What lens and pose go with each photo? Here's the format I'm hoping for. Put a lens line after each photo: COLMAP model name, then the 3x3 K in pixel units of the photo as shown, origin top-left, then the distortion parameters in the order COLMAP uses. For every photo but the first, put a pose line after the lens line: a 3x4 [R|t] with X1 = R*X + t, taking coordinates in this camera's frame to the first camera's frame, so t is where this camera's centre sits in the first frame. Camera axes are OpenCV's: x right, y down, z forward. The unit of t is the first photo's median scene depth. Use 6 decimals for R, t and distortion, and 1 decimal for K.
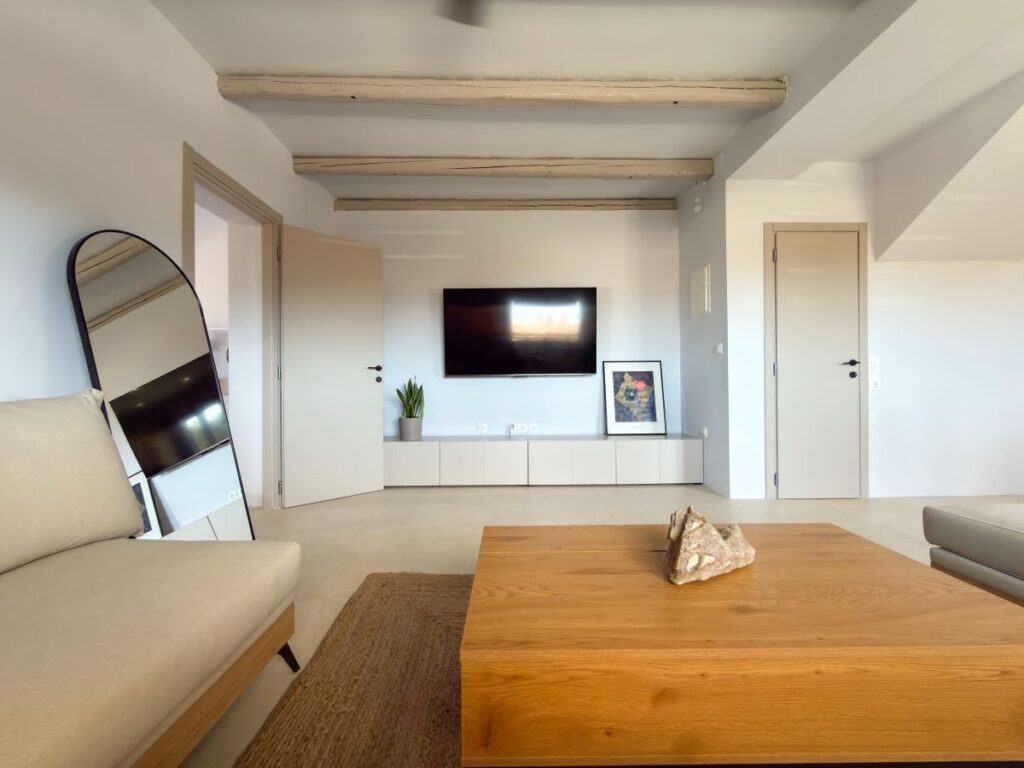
lens RADIAL K [[408.0, 0, 514.4], [0, 408.0, 383.9], [0, 0, 1]] dist [0.000183, 0.000206]
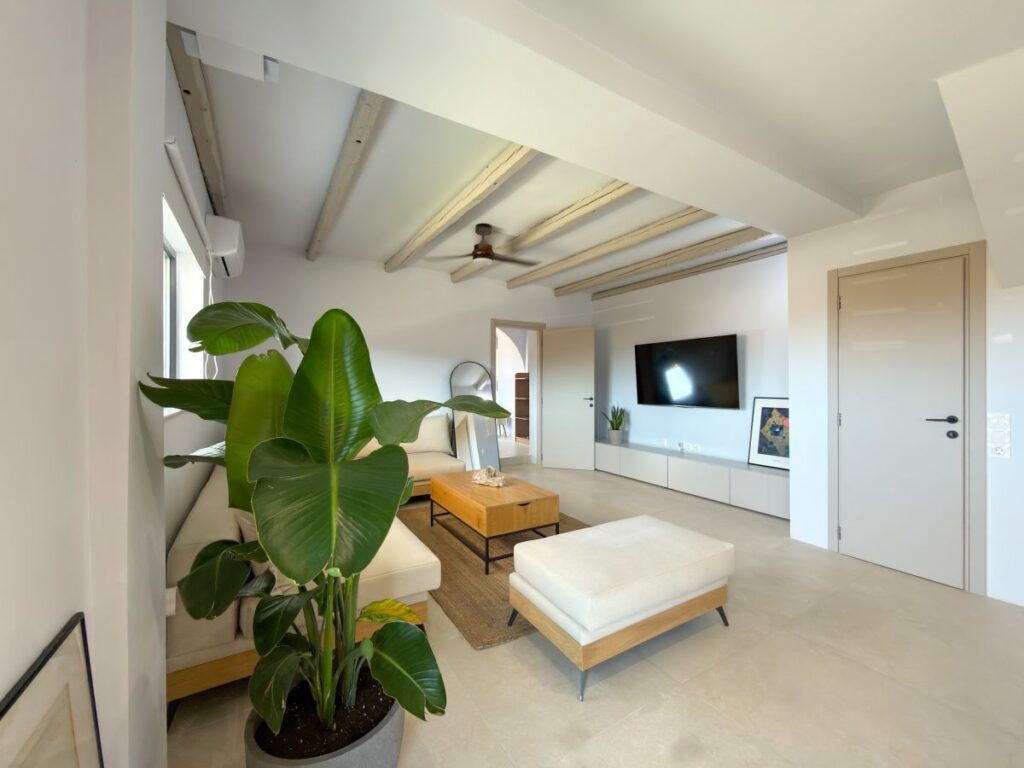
lens RADIAL K [[410.5, 0, 512.0], [0, 410.5, 384.0], [0, 0, 1]] dist [-0.000777, -0.000351]
pose [[0.500349, 0.009100, -0.865776, 0.979255], [-0.003793, 0.999958, 0.008318, -0.112648], [0.865816, -0.000878, 0.500362, -0.144489]]
